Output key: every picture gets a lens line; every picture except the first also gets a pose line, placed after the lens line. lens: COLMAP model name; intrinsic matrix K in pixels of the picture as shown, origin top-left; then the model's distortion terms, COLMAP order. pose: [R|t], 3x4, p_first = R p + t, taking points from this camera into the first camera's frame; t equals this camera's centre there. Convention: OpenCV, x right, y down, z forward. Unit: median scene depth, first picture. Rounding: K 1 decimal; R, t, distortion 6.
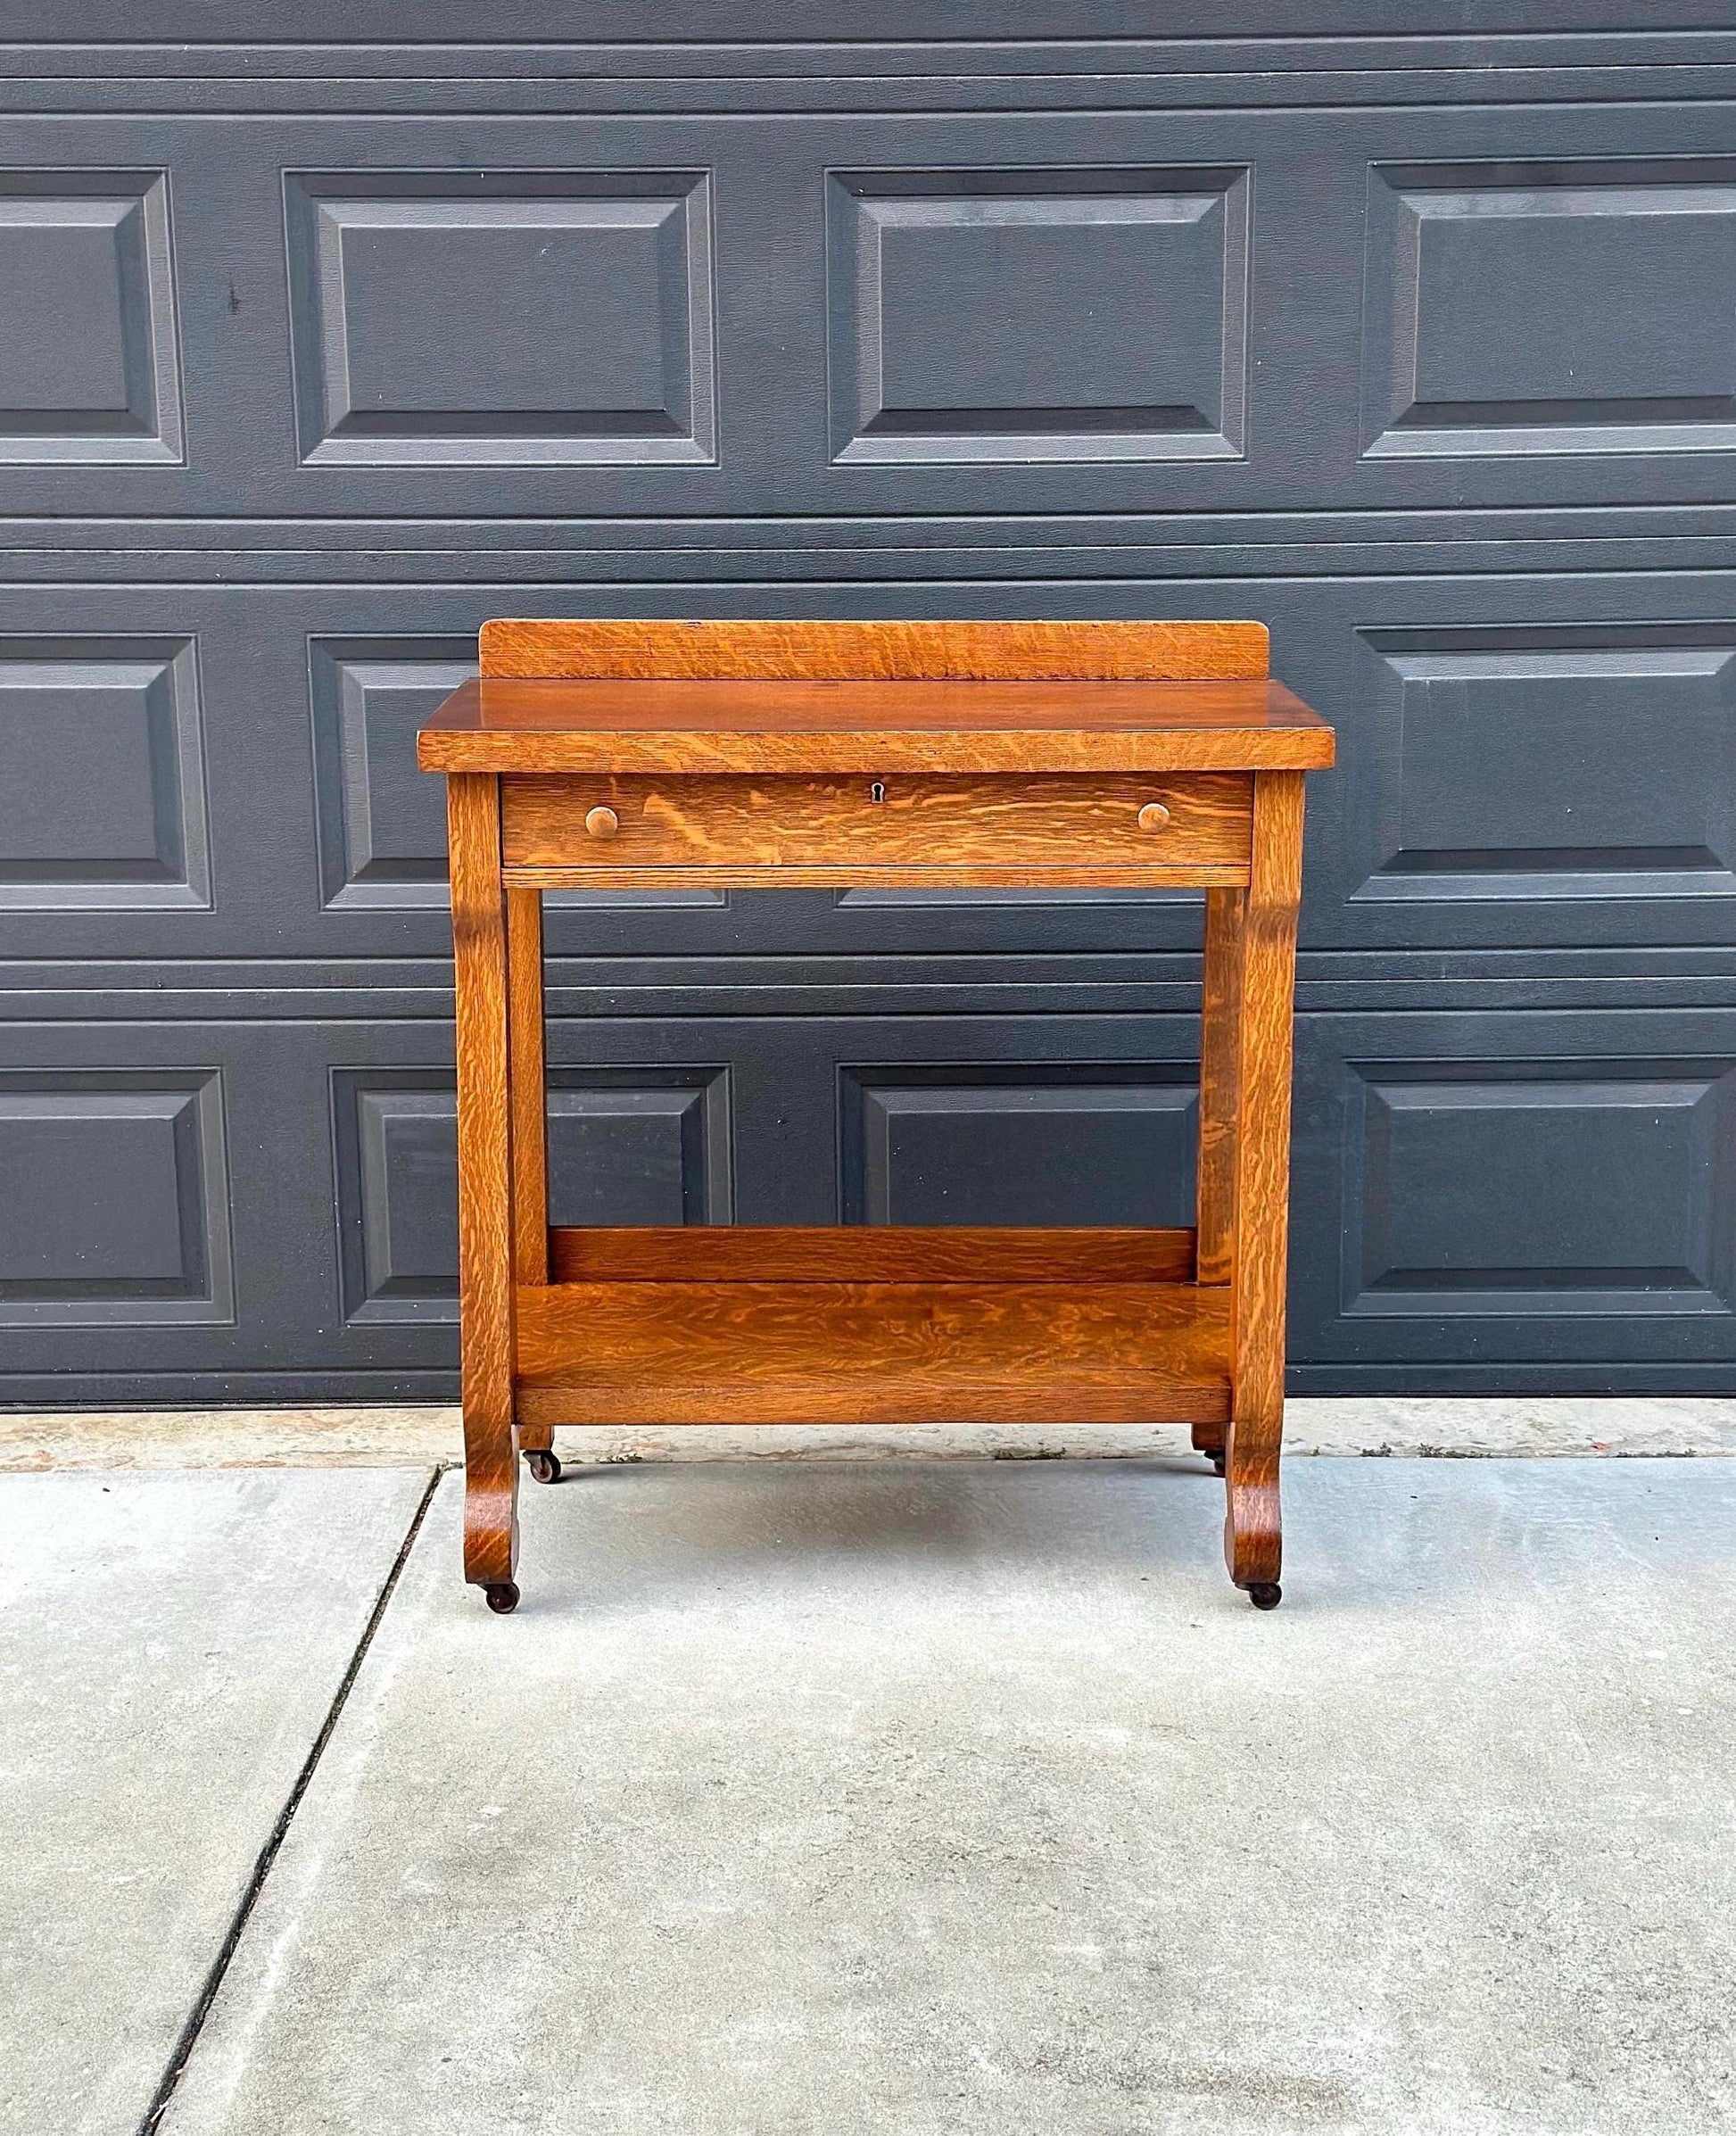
lens RADIAL K [[3414.5, 0, 886.5], [0, 3414.5, 1170.6], [0, 0, 1]] dist [0.150826, 0.000000]
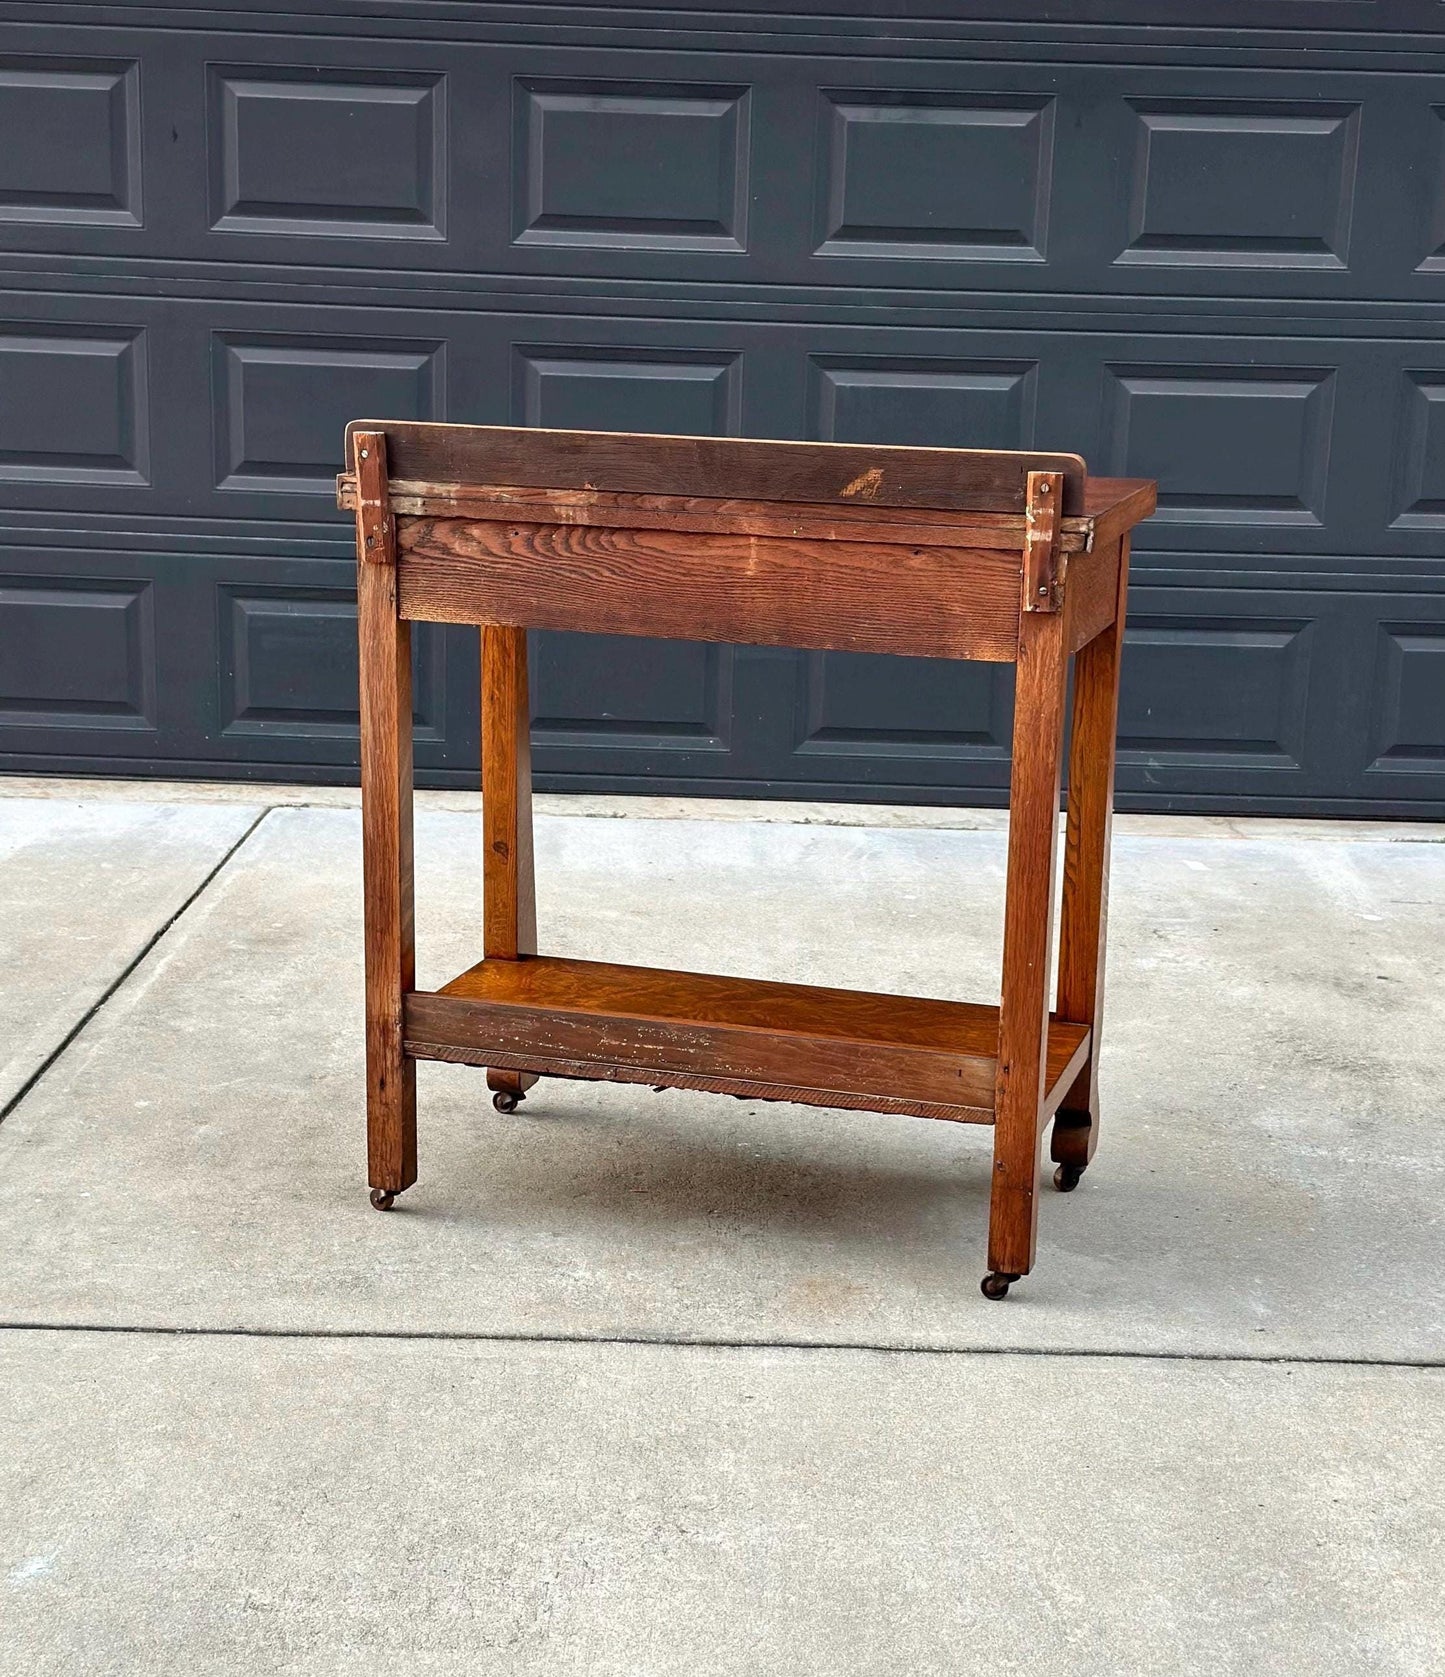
lens RADIAL K [[2713.1, 0, 720.9], [0, 2713.1, 920.5], [0, 0, 1]] dist [0.176834, 0.000000]
pose [[0.999171, 0.040338, 0.005537, 0.103777], [-0.040381, 0.999153, 0.007959, 0.133899], [-0.005211, -0.008176, 0.999953, -0.439554]]
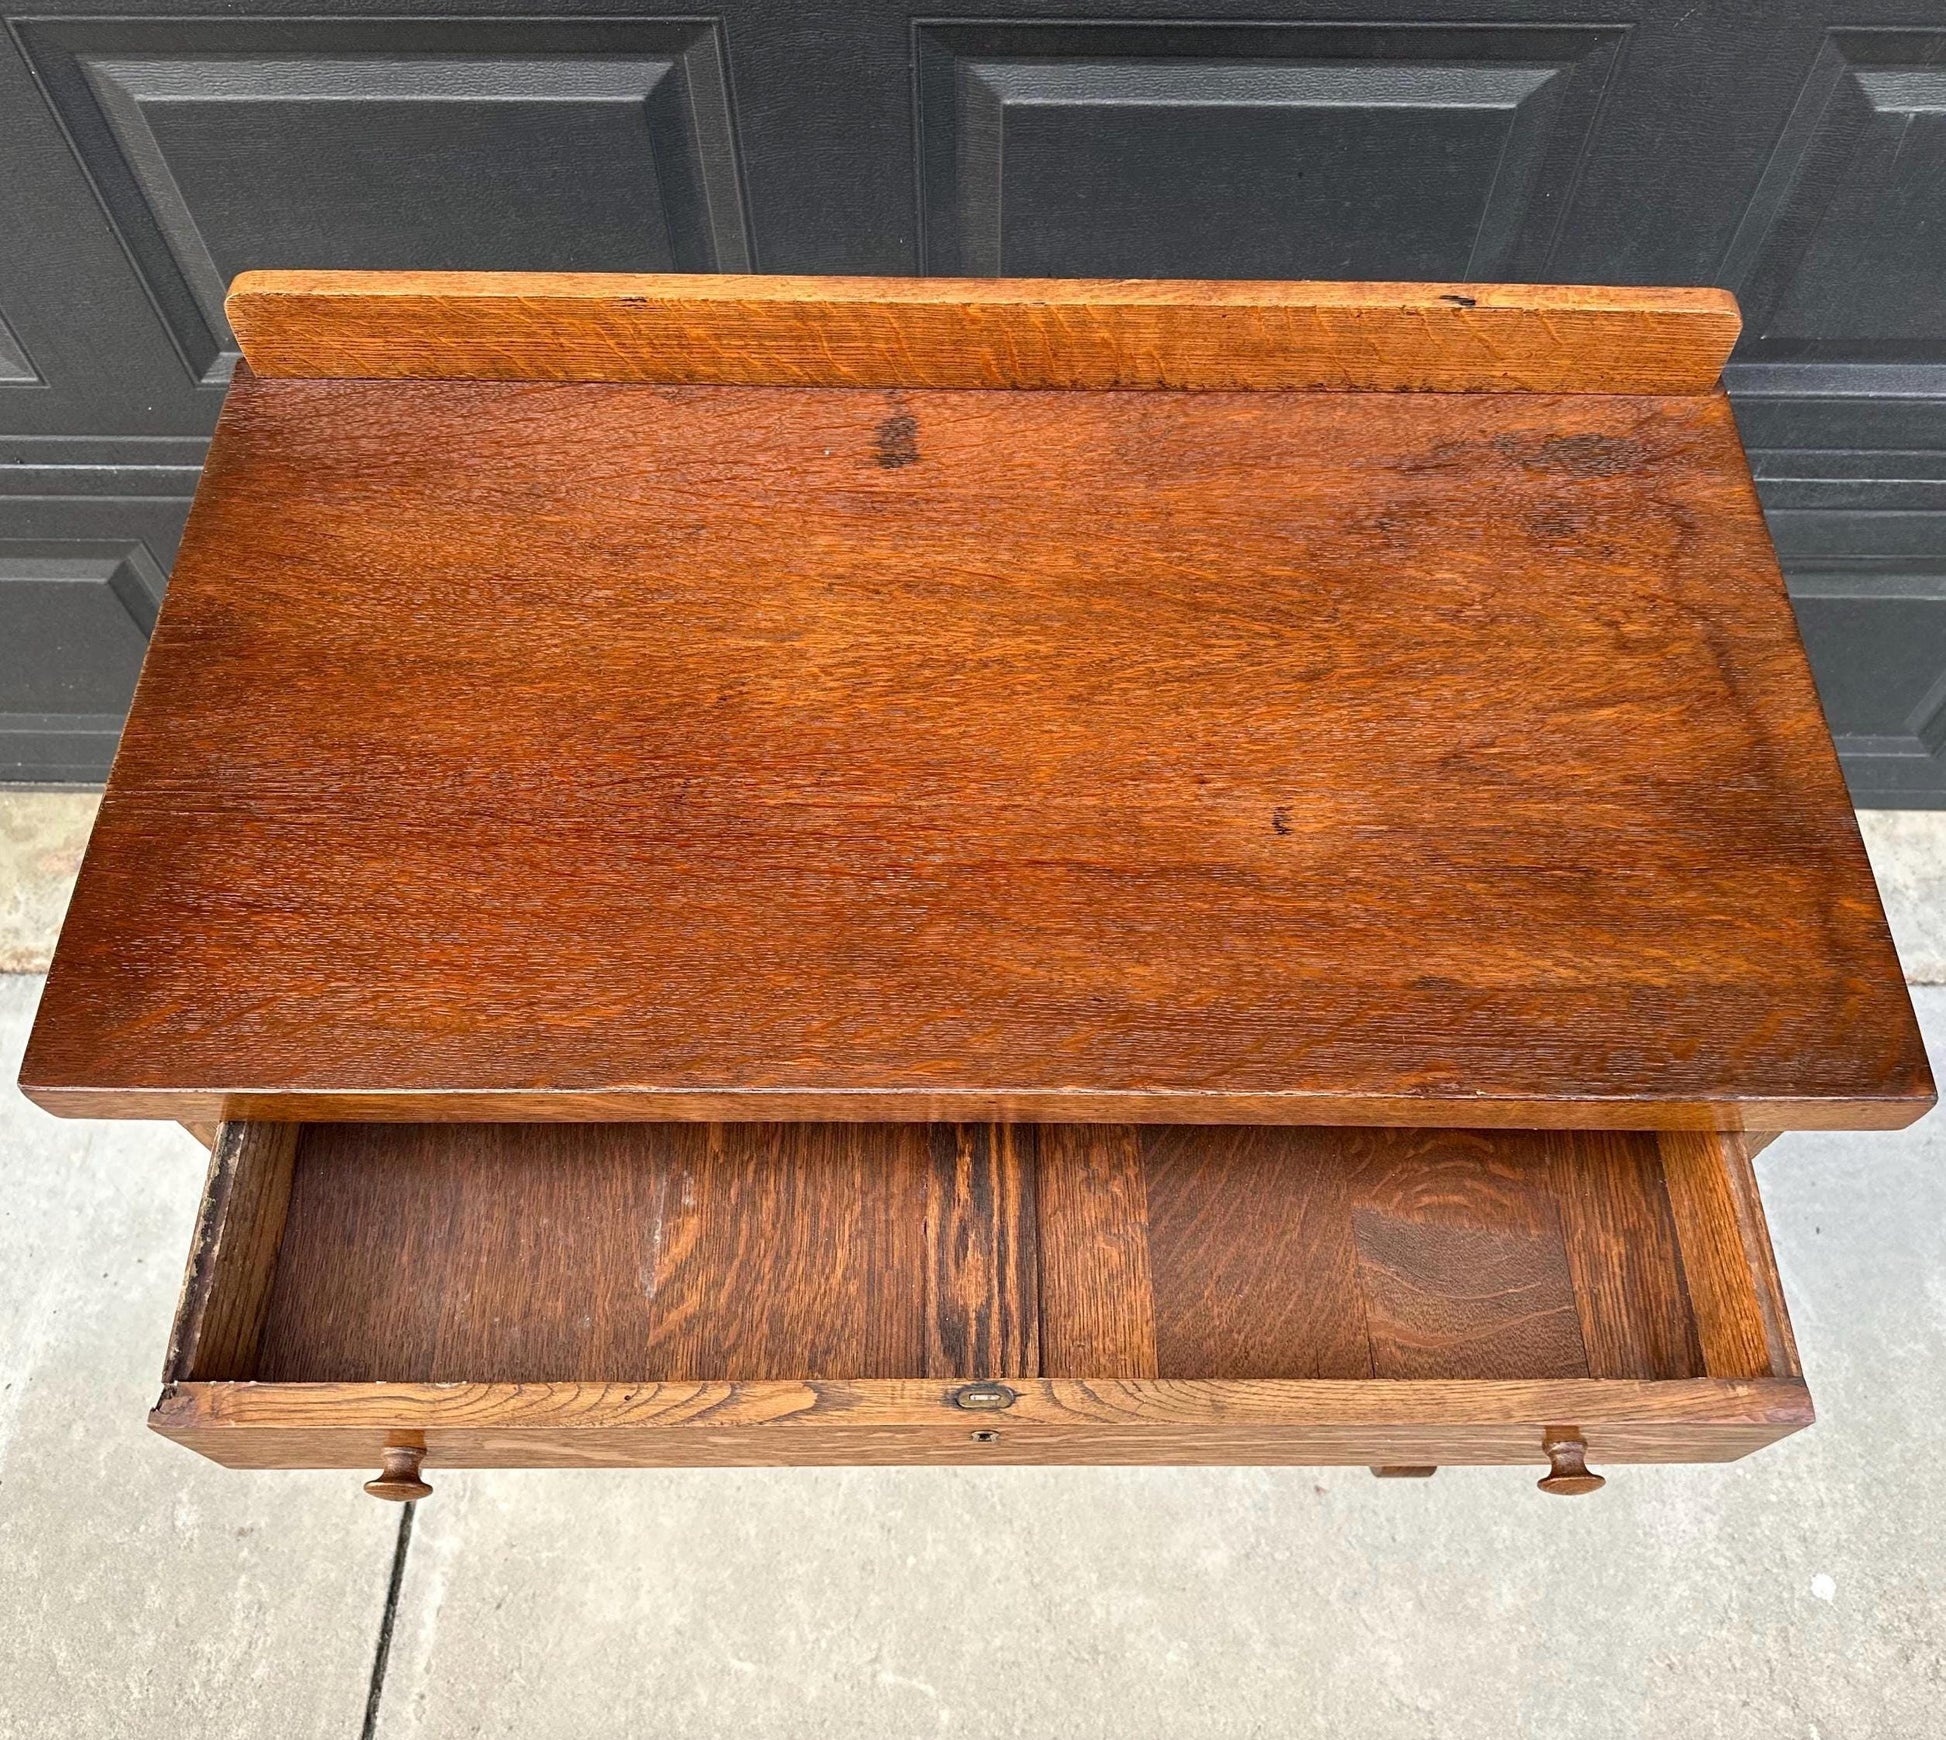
lens RADIAL K [[1648.3, 0, 972.1], [0, 1648.3, 883.4], [0, 0, 1]] dist [0.043269, -0.063973]
pose [[0.999864, 0.016208, -0.003097, -0.003114], [-0.008961, 0.690890, 0.722904, -0.279189], [0.013857, -0.722778, 0.690941, 0.764129]]
